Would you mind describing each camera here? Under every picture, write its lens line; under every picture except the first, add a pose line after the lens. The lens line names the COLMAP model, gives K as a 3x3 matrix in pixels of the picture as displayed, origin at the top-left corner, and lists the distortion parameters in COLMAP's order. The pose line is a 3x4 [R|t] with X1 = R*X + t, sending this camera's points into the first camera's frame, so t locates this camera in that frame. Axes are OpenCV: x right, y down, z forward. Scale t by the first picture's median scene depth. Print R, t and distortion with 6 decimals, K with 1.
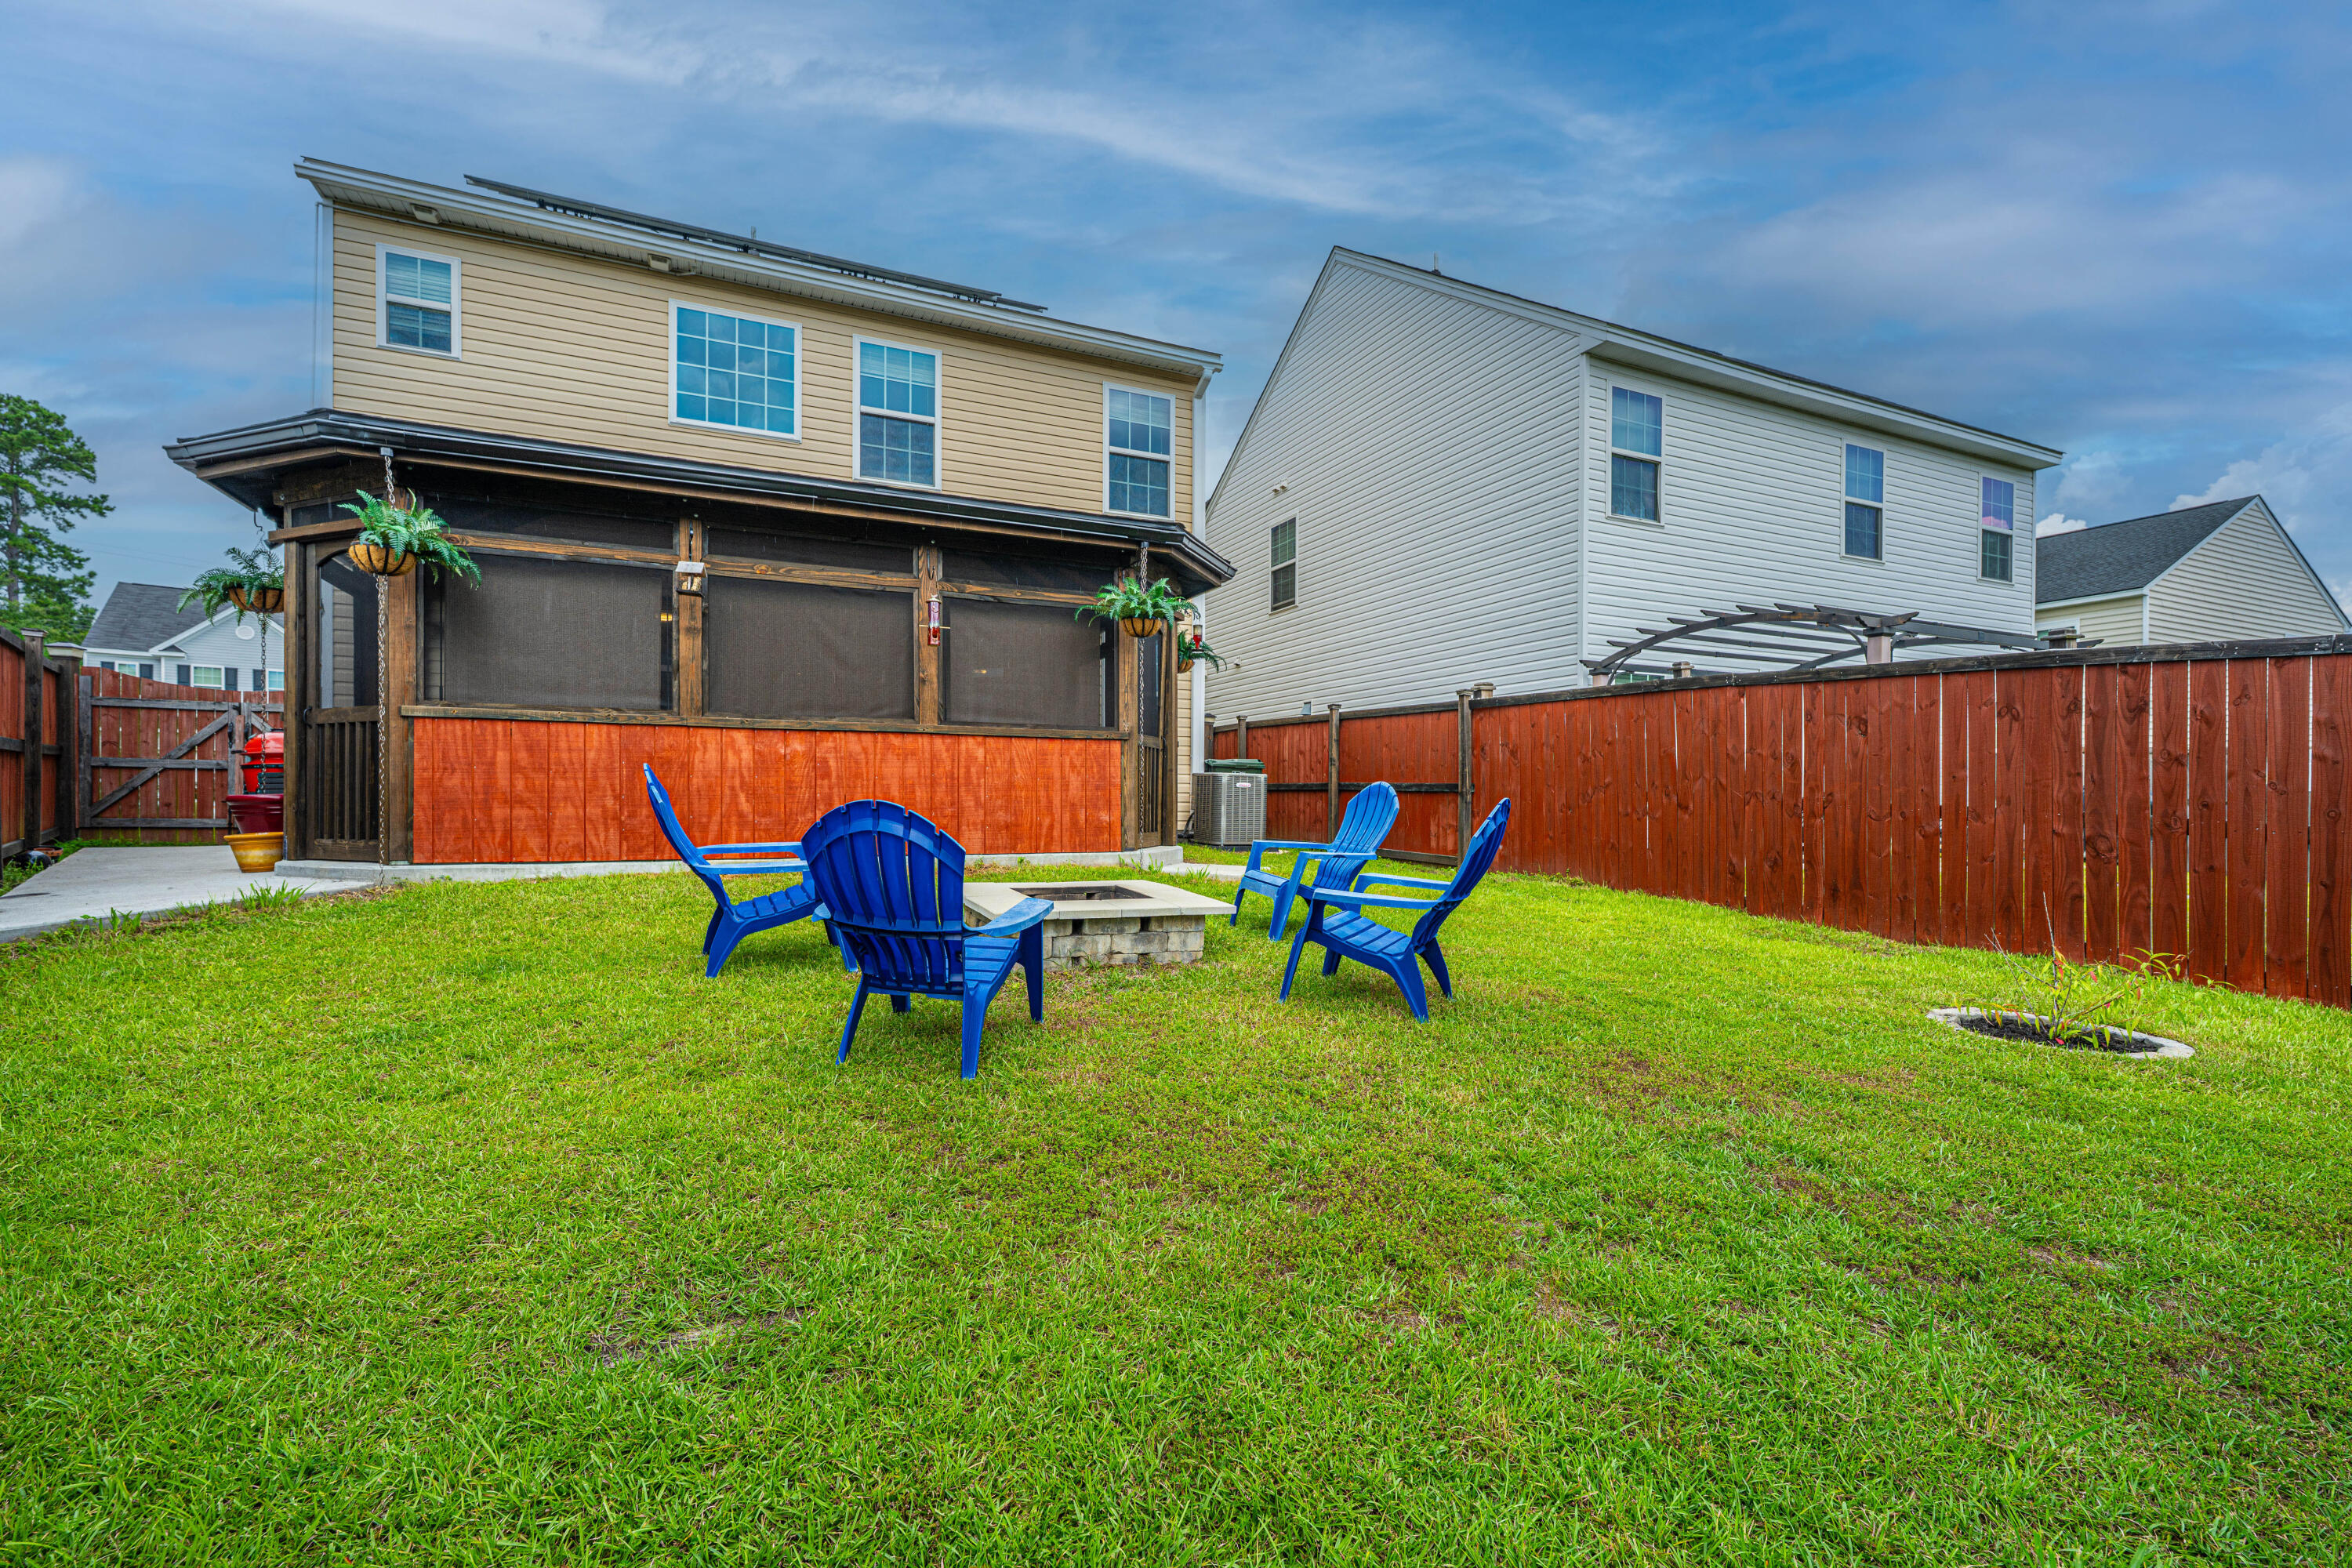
lens RADIAL K [[1015.7, 0, 1176.4], [0, 1015.7, 796.5], [0, 0, 1]] dist [-0.000500, -0.000434]
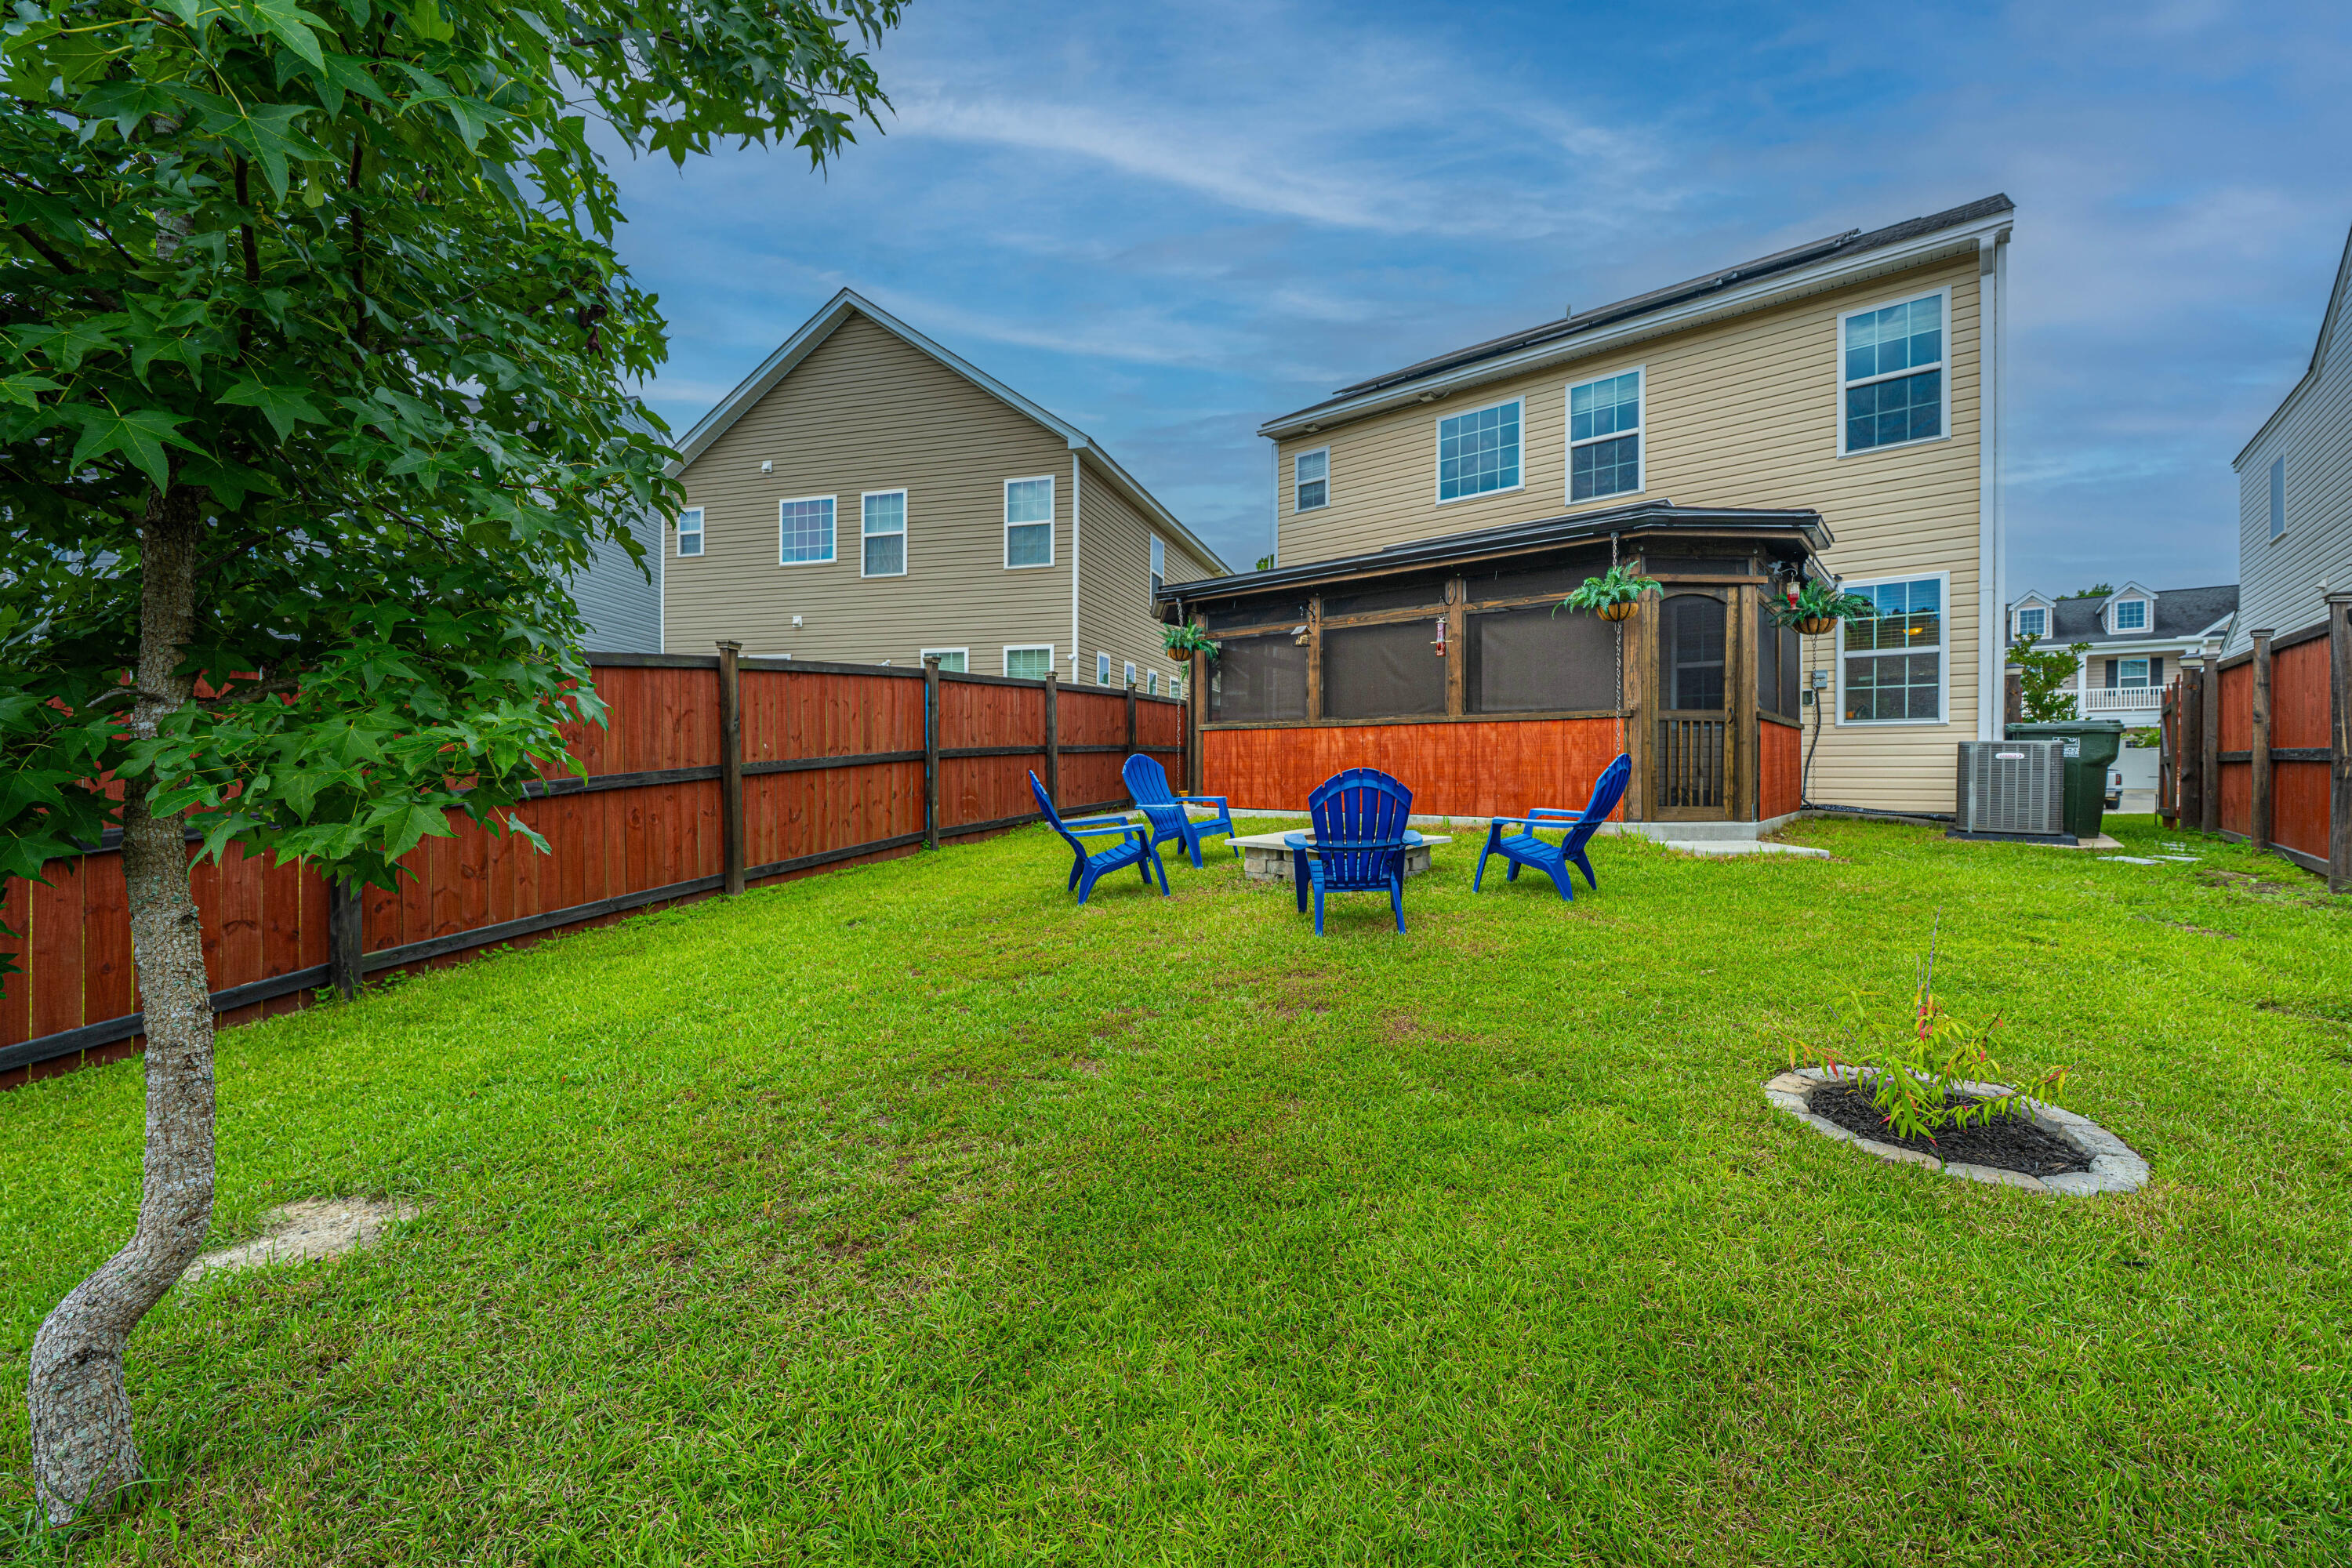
lens RADIAL K [[948.3, 0, 1174.6], [0, 948.3, 772.0], [0, 0, 1]] dist [-0.001419, 0.000198]
pose [[0.405814, -0.003129, -0.913950, 0.707160], [-0.000020, 0.999994, -0.003433, 0.005415], [0.913956, 0.001411, 0.405812, 0.175814]]
